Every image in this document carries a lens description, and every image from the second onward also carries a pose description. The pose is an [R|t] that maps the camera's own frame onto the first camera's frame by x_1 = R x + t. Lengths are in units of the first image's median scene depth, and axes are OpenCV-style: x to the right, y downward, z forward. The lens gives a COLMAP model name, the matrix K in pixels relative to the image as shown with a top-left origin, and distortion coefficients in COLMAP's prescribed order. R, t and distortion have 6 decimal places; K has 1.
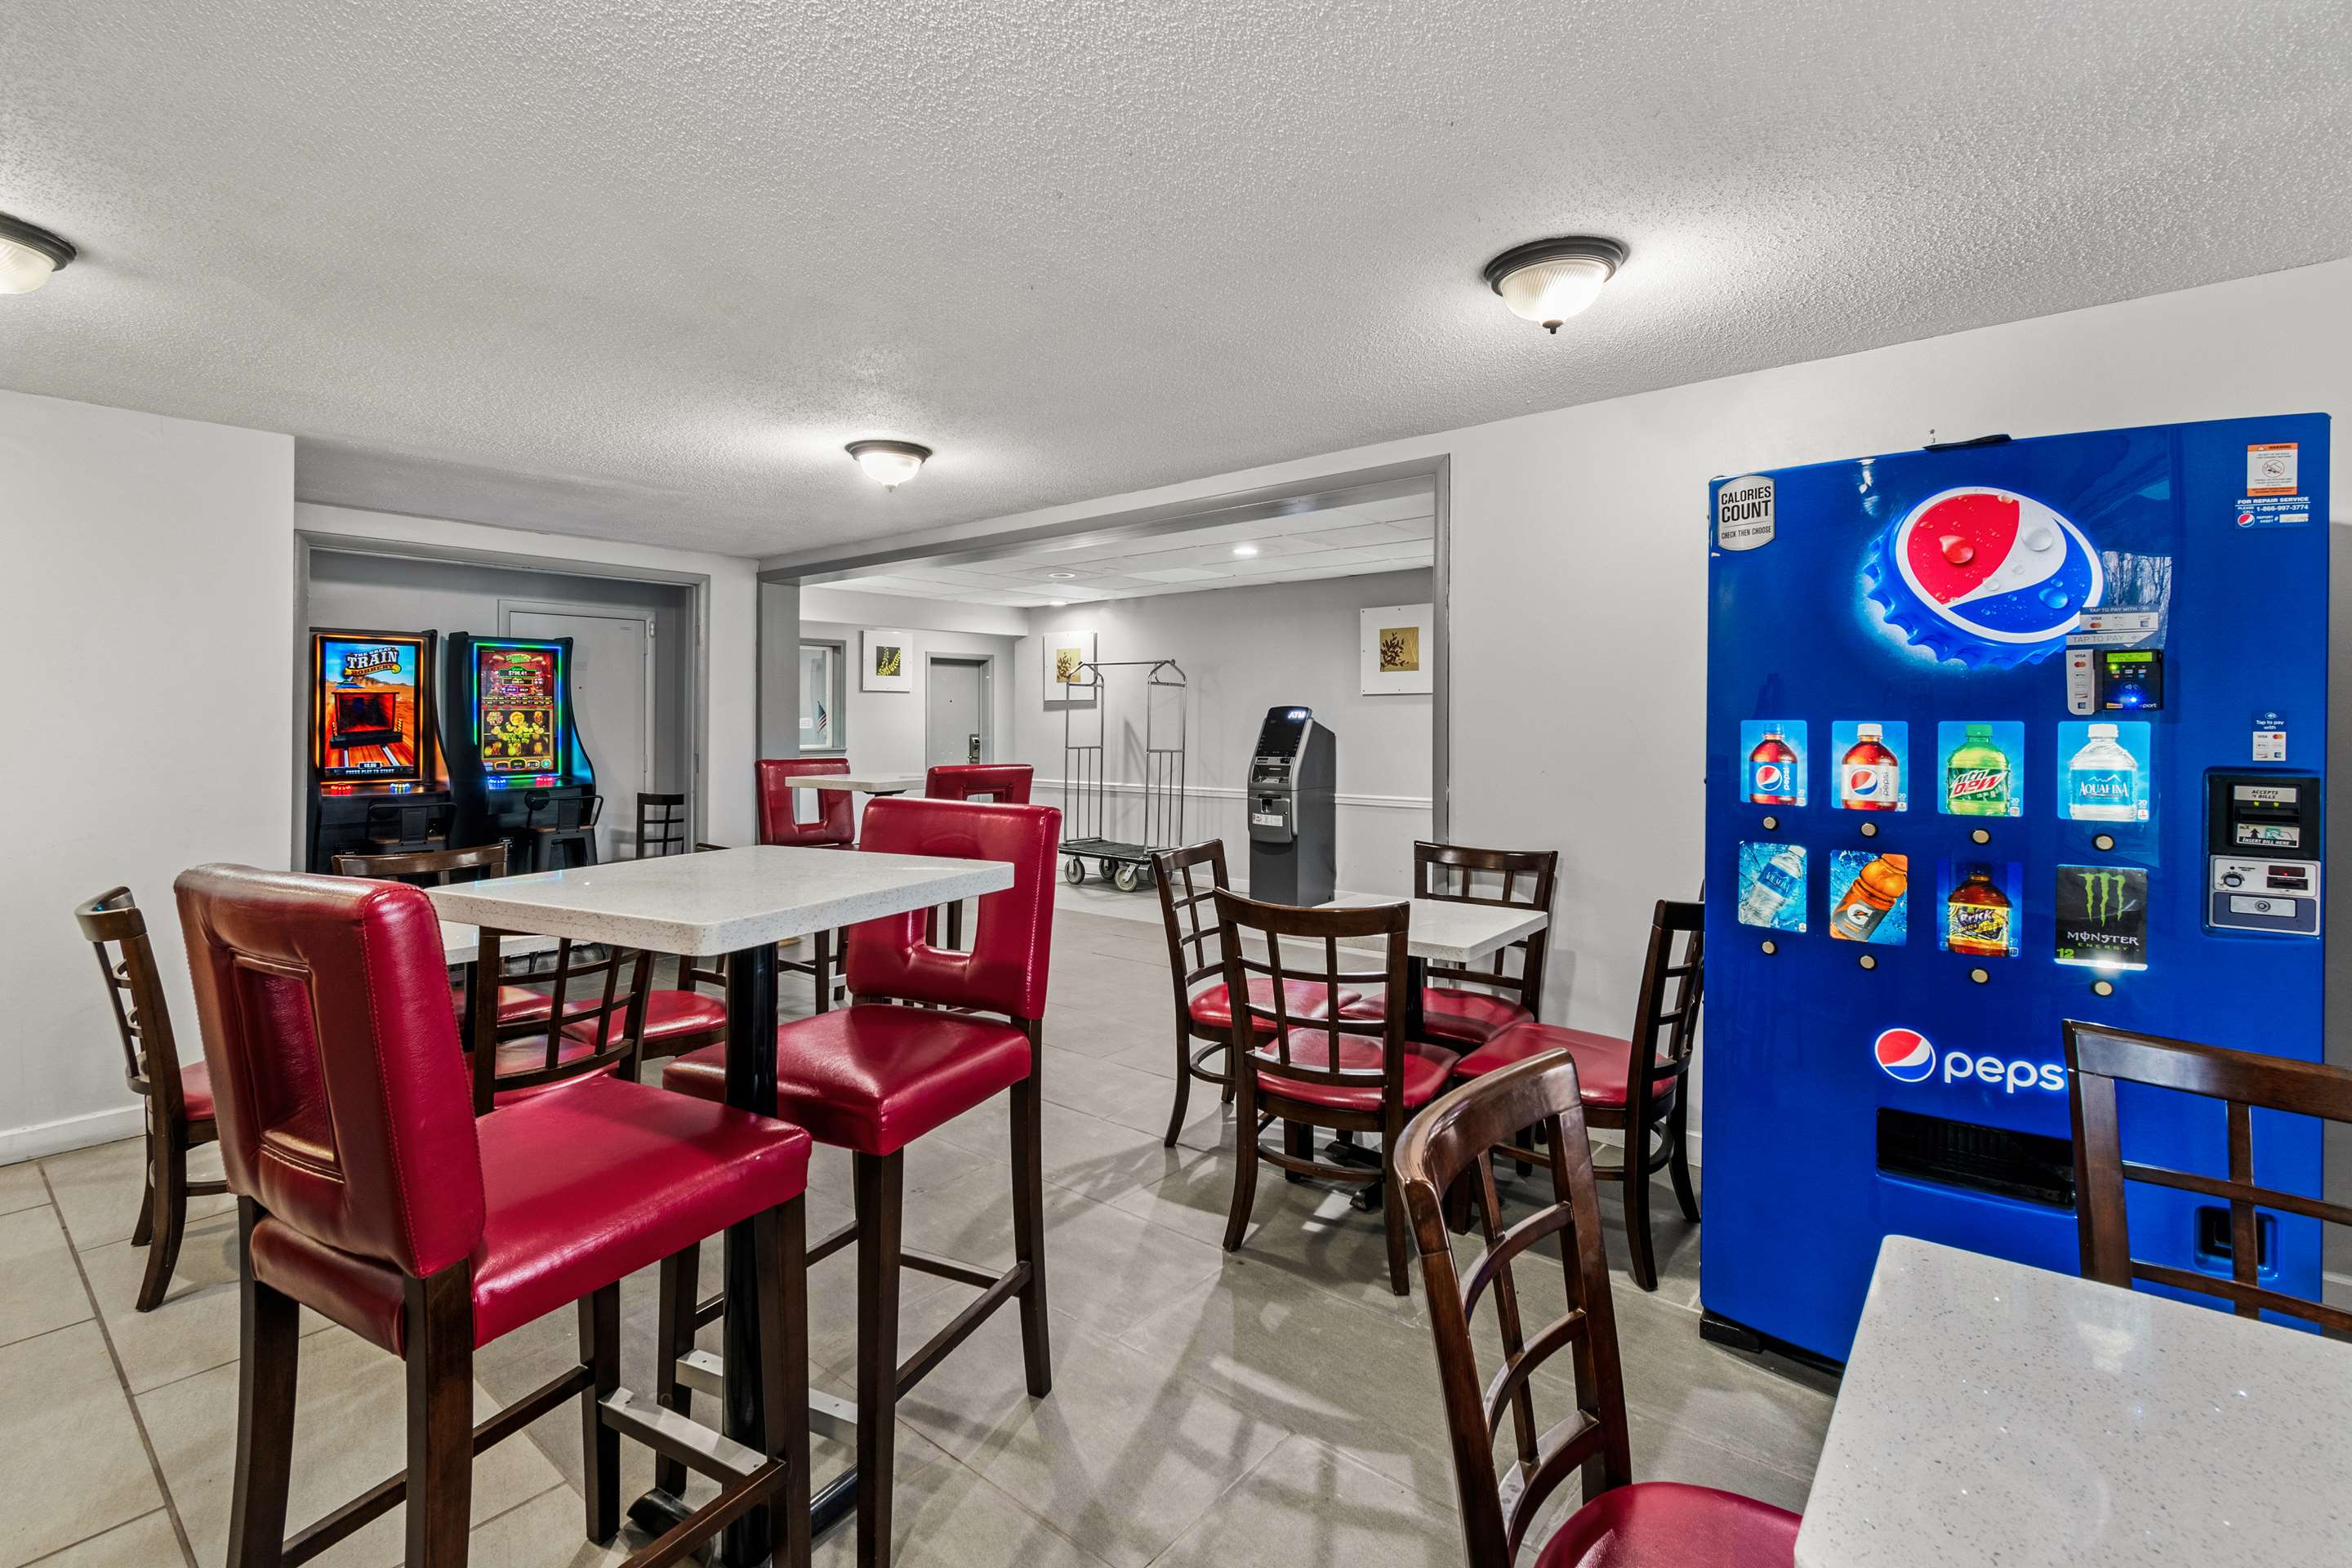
lens RADIAL K [[1085.1, 0, 1157.2], [0, 1085.1, 706.0], [0, 0, 1]] dist [0.000156, -0.001460]
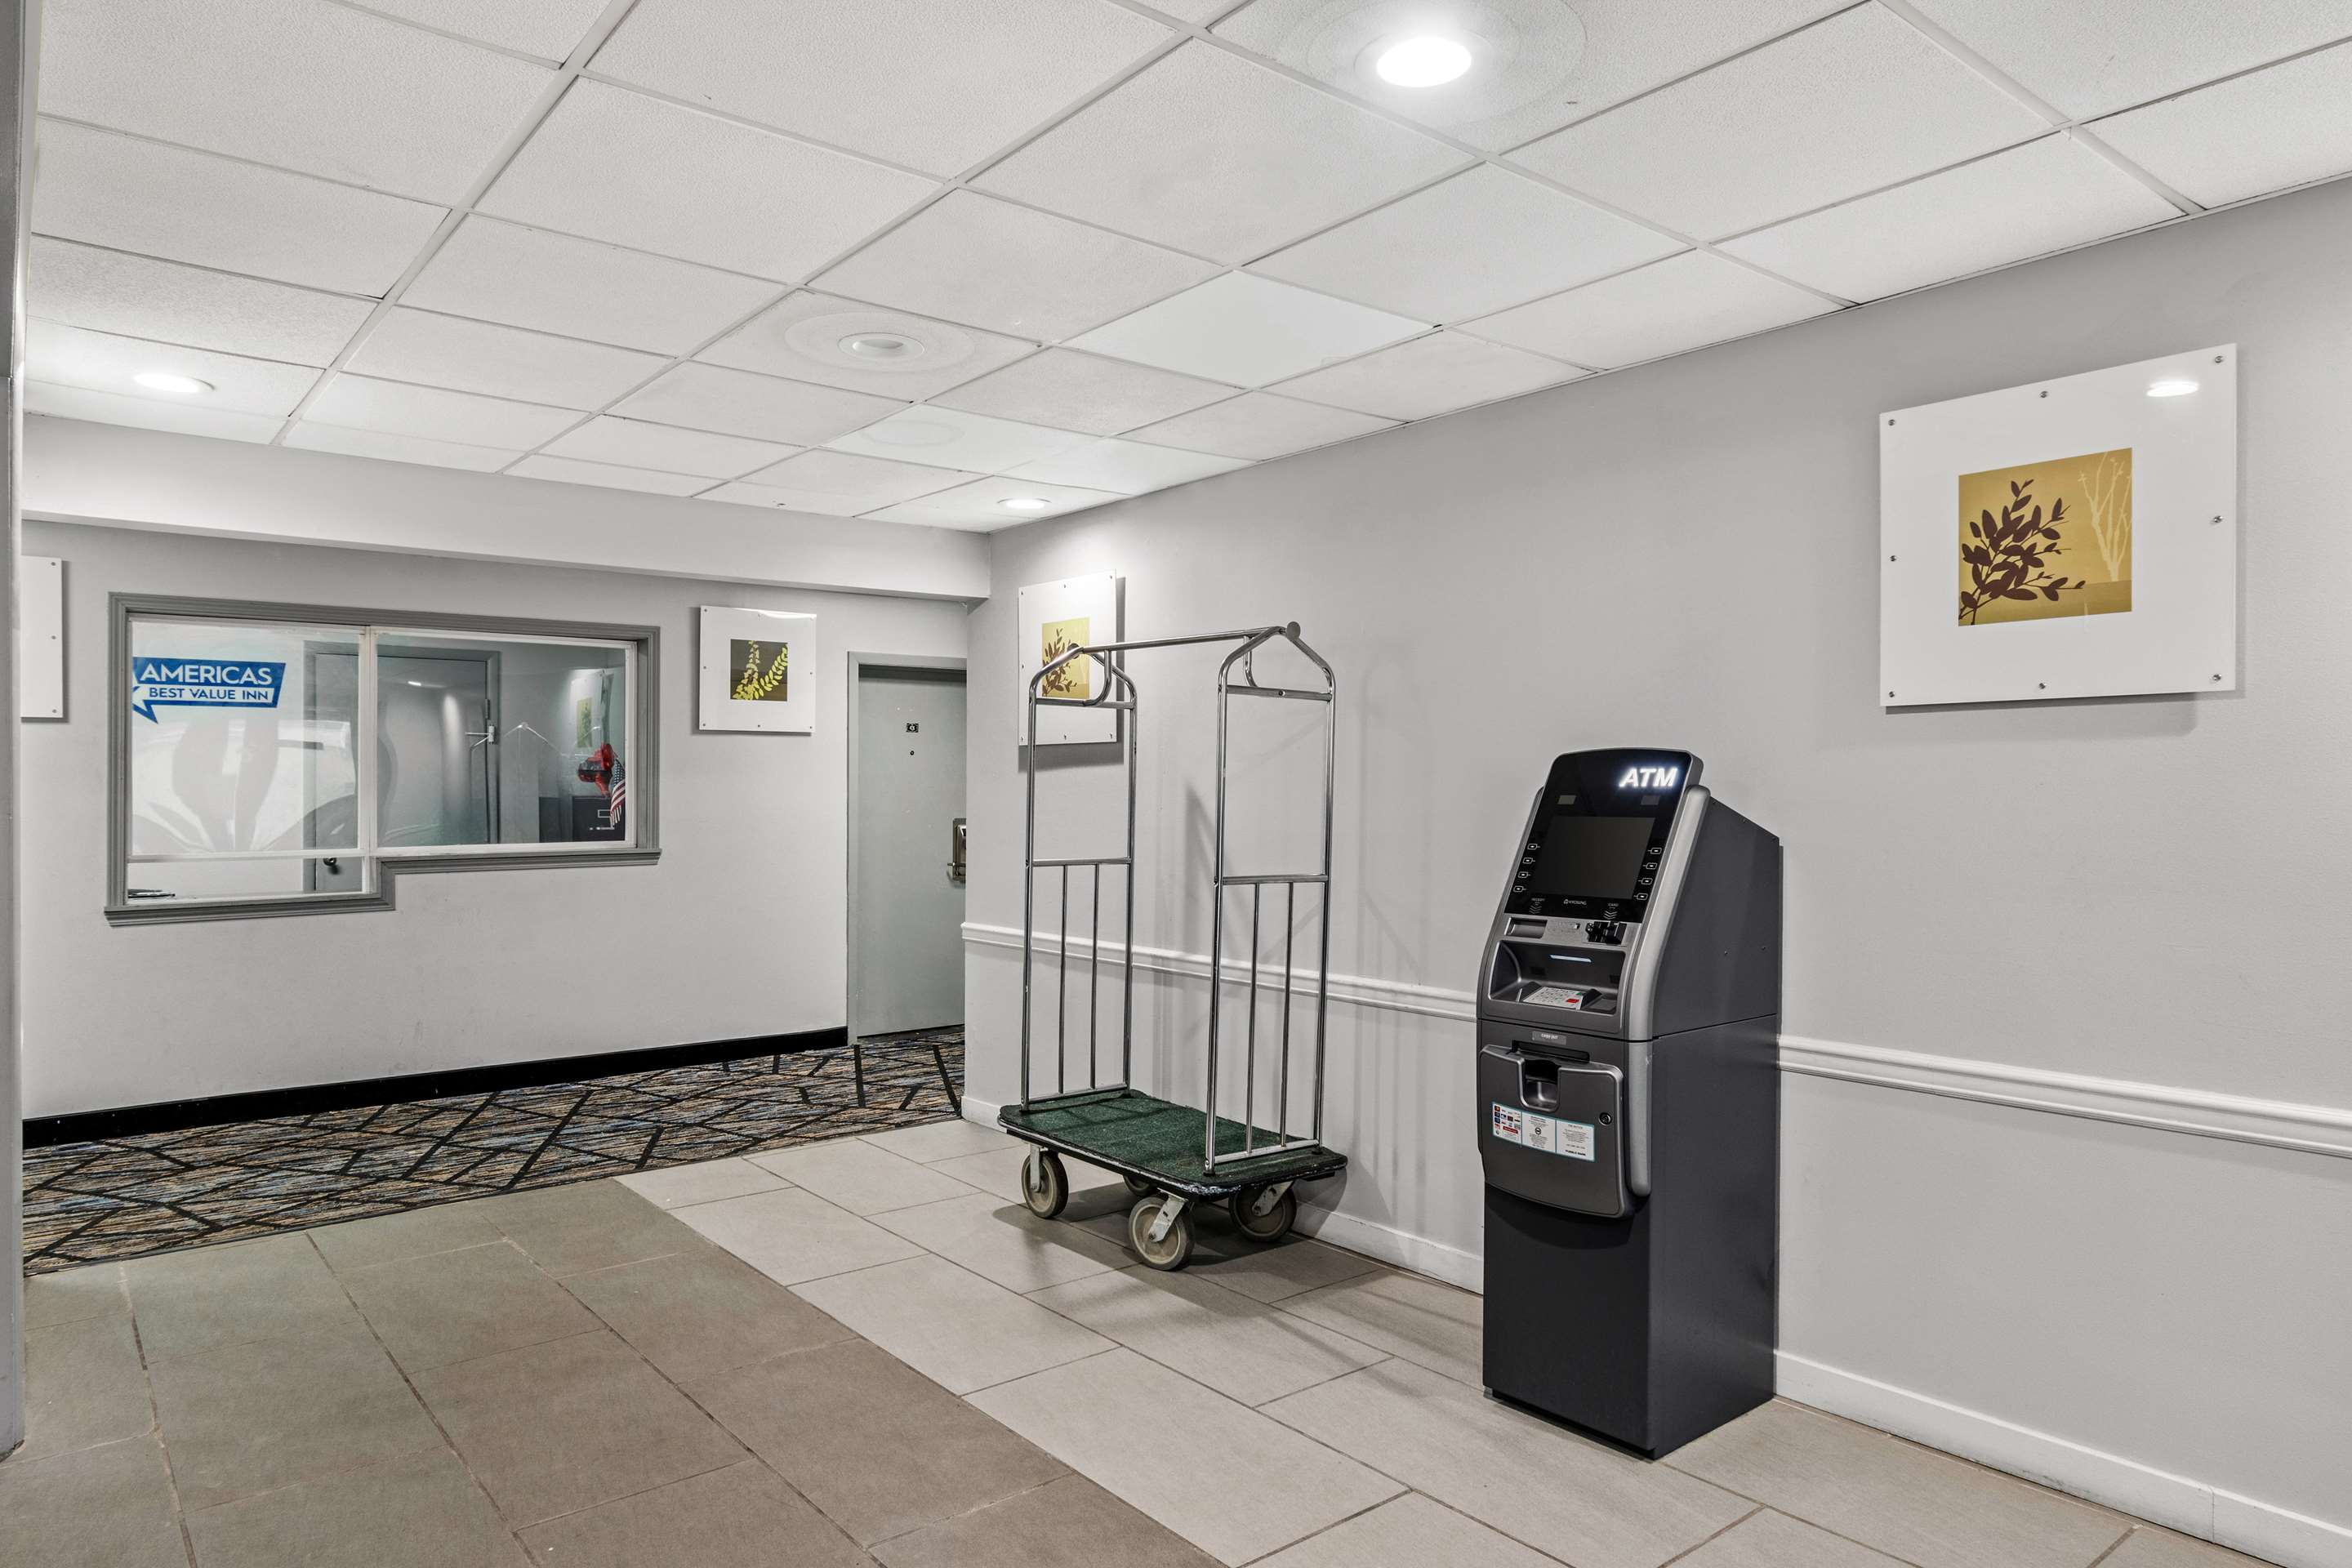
lens RADIAL K [[1430.2, 0, 1134.3], [0, 1430.2, 779.6], [0, 0, 1]] dist [0.006151, -0.001050]
pose [[0.977364, 0.001007, -0.211564, 0.071768], [-0.000307, 0.999994, 0.003340, 0.007518], [0.211566, -0.003199, 0.977359, 0.568819]]
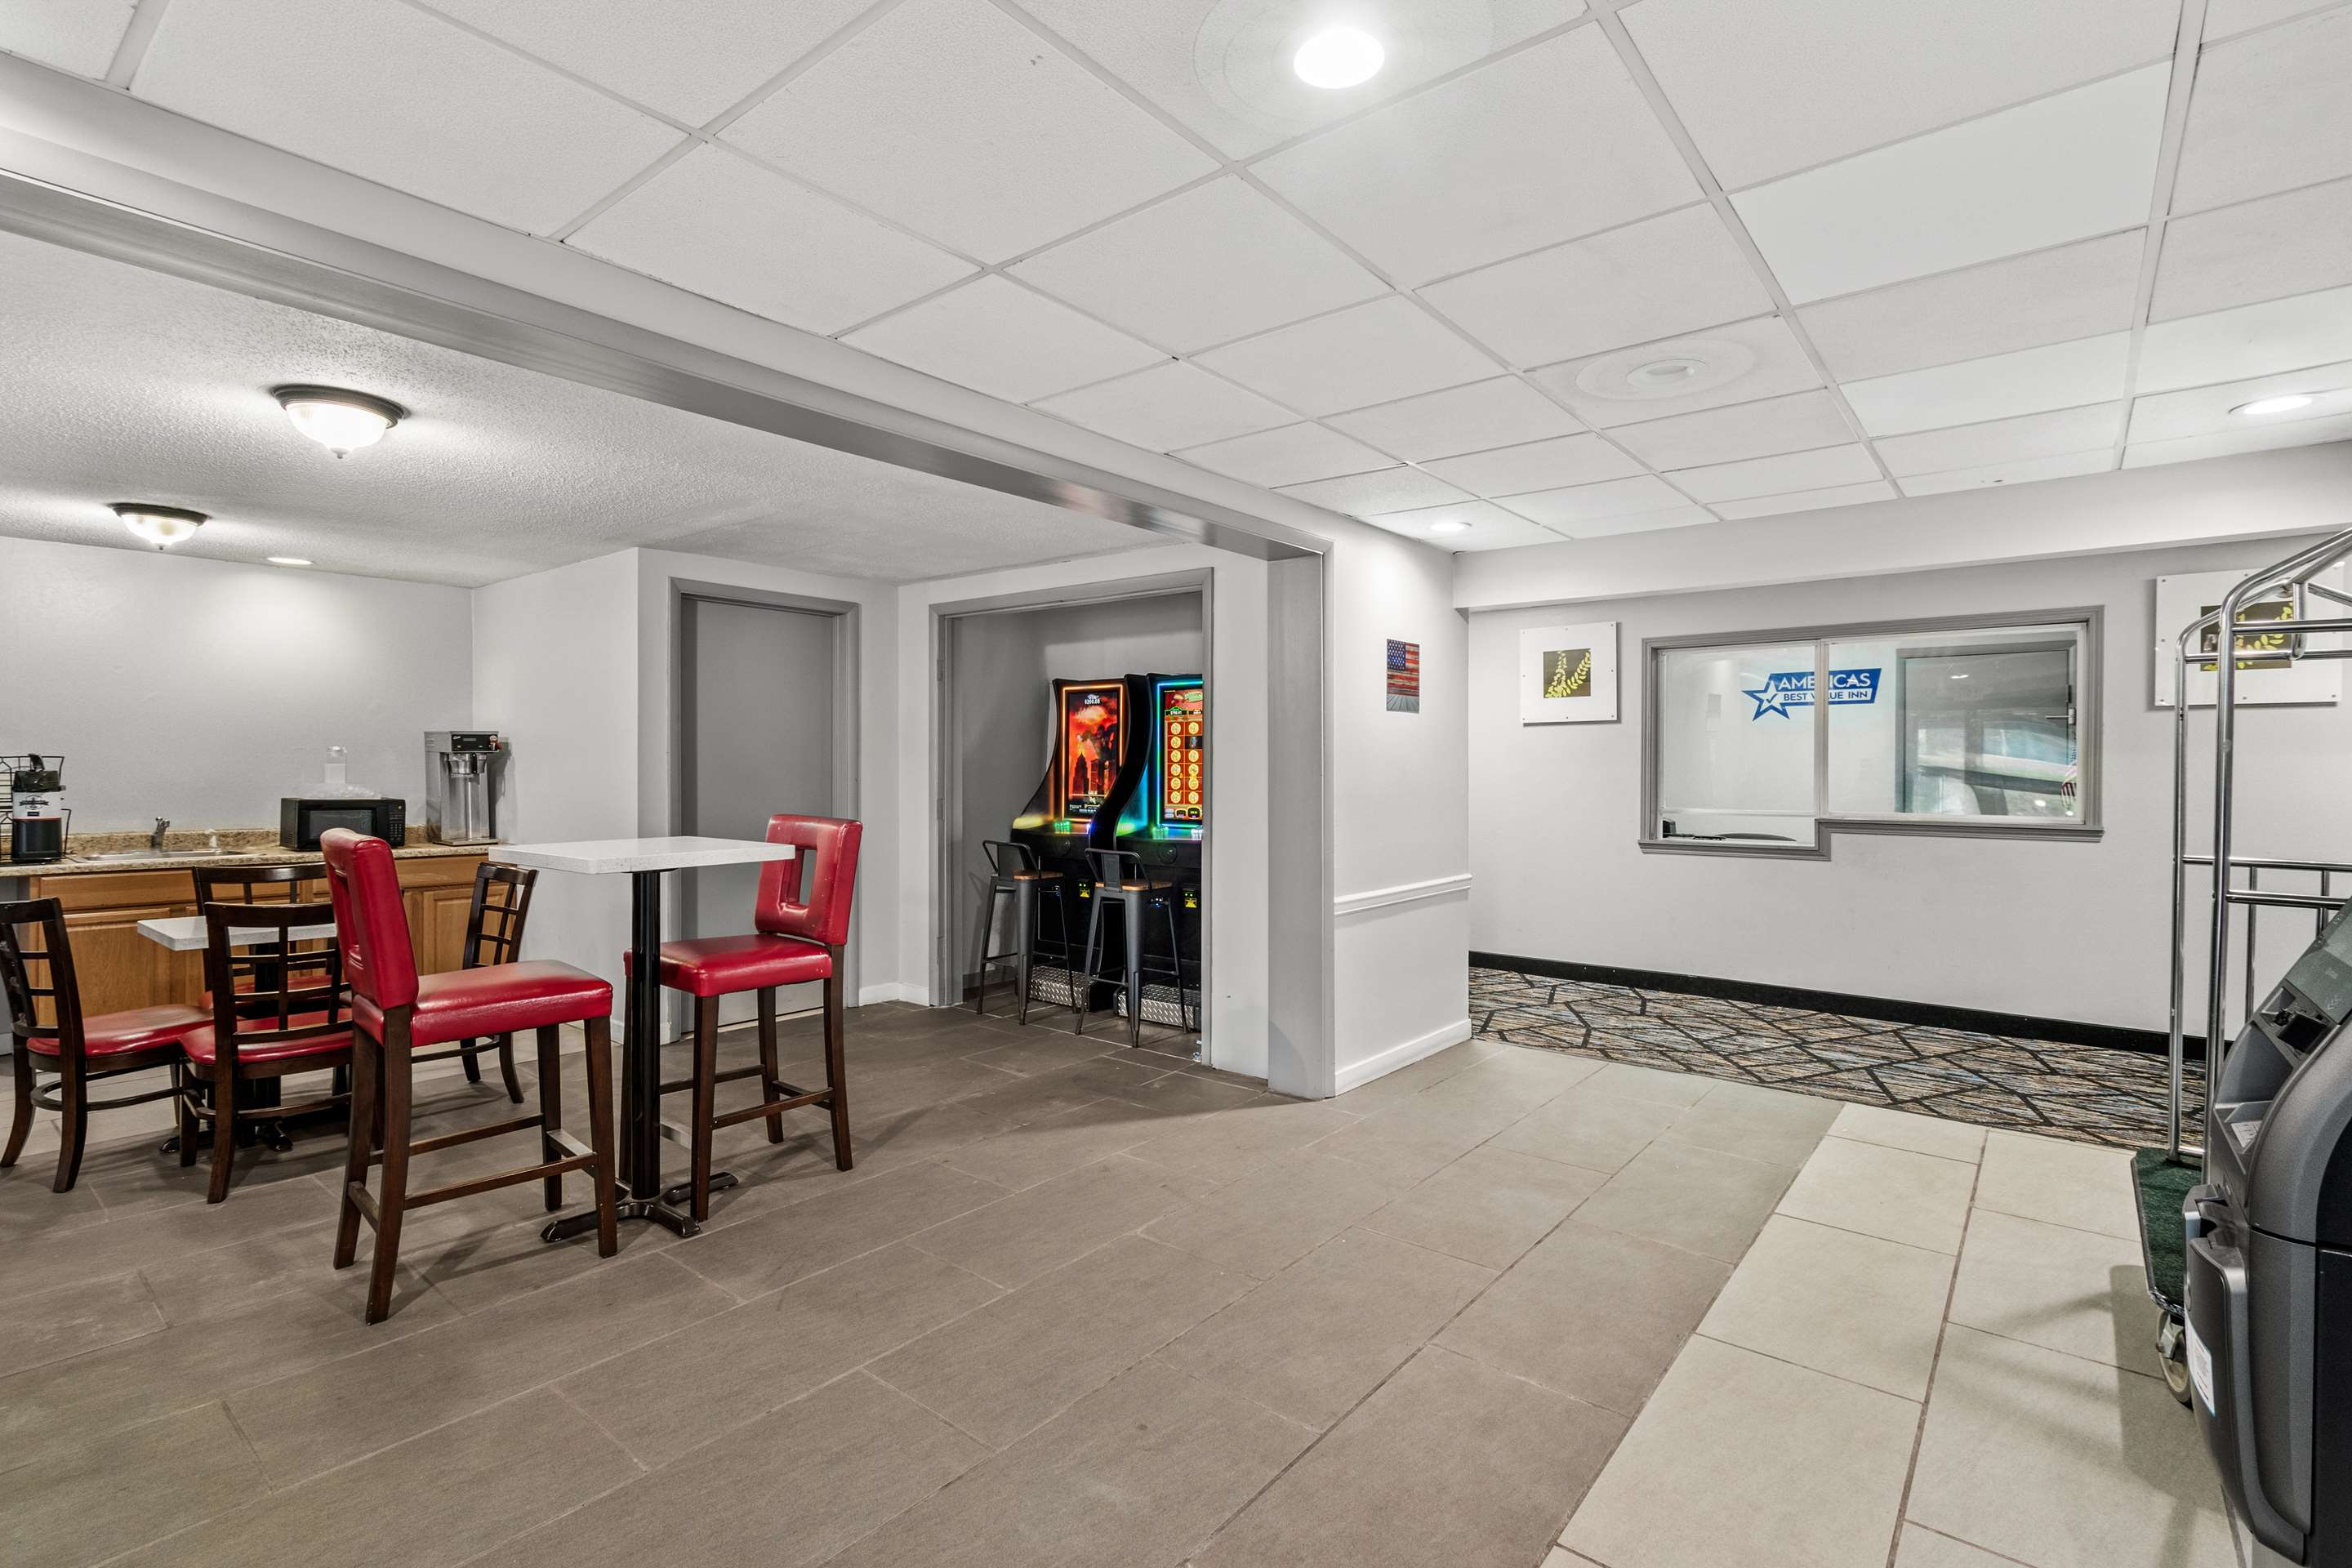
lens RADIAL K [[1085.1, 0, 1182.3], [0, 1085.1, 767.3], [0, 0, 1]] dist [0.000156, -0.001460]
pose [[0.011183, 0.007465, -0.999910, 0.263719], [0.005616, 0.999956, 0.007528, 0.008188], [0.999922, -0.005700, 0.011141, 0.794714]]
